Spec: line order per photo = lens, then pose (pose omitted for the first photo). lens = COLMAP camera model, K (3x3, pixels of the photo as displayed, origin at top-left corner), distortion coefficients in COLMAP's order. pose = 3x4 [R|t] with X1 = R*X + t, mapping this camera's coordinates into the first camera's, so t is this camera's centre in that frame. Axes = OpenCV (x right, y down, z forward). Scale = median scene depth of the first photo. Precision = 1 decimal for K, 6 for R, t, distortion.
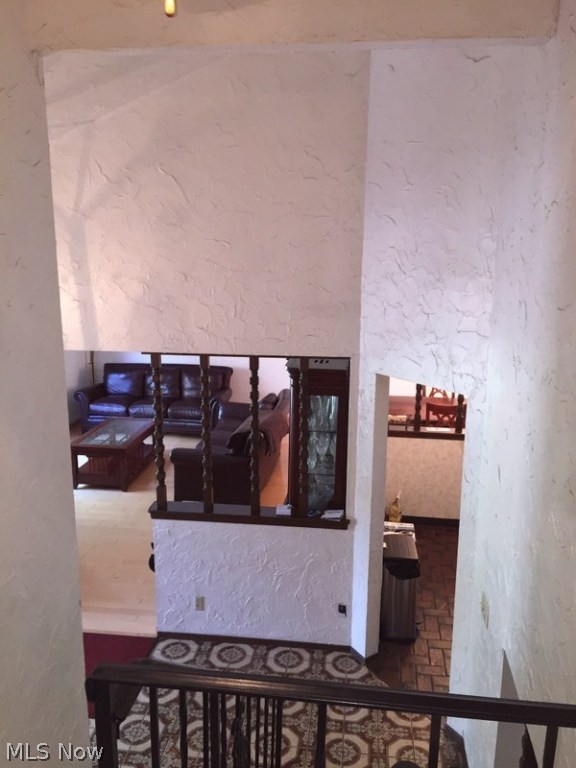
lens RADIAL K [[648.4, 0, 288.2], [0, 648.4, 383.9], [0, 0, 1]] dist [0.060978, -0.092880]
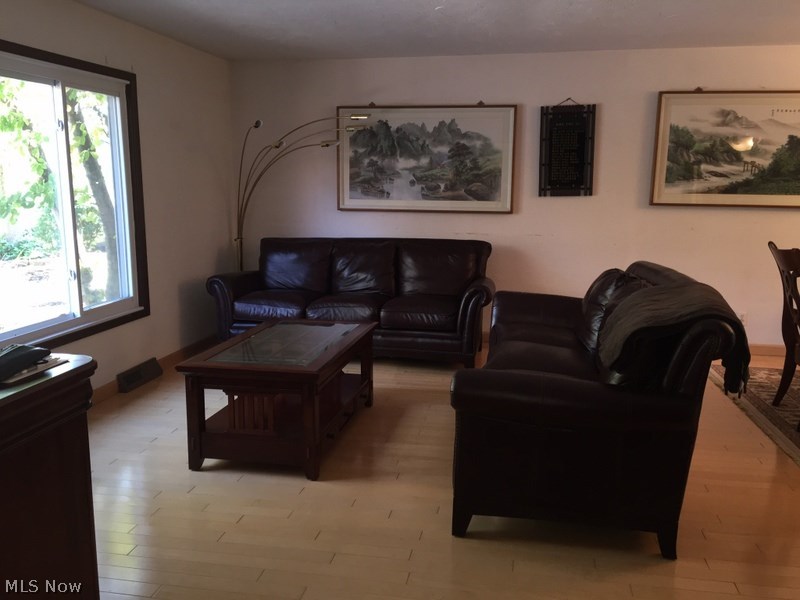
lens RADIAL K [[675.4, 0, 401.7], [0, 675.4, 299.7], [0, 0, 1]] dist [0.060978, -0.092880]
pose [[0.998592, 0.006844, -0.052596, -0.137756], [-0.009933, 0.998227, -0.058694, 0.060832], [0.052101, 0.059134, 0.996889, 0.451518]]
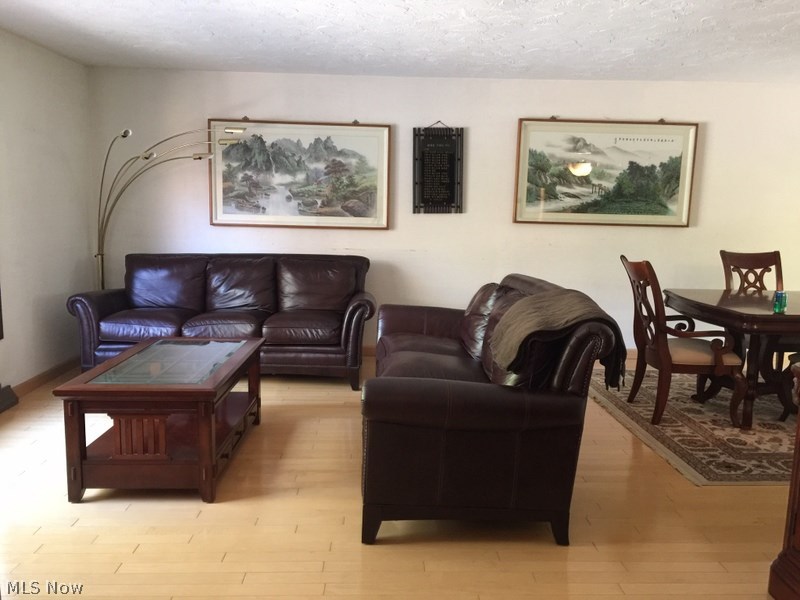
lens RADIAL K [[675.4, 0, 406.5], [0, 675.4, 299.6], [0, 0, 1]] dist [0.060978, -0.092880]
pose [[0.986232, -0.012270, 0.164910, -0.158690], [0.026438, 0.996115, -0.083996, 0.064219], [-0.163239, 0.087200, 0.982725, 0.446907]]
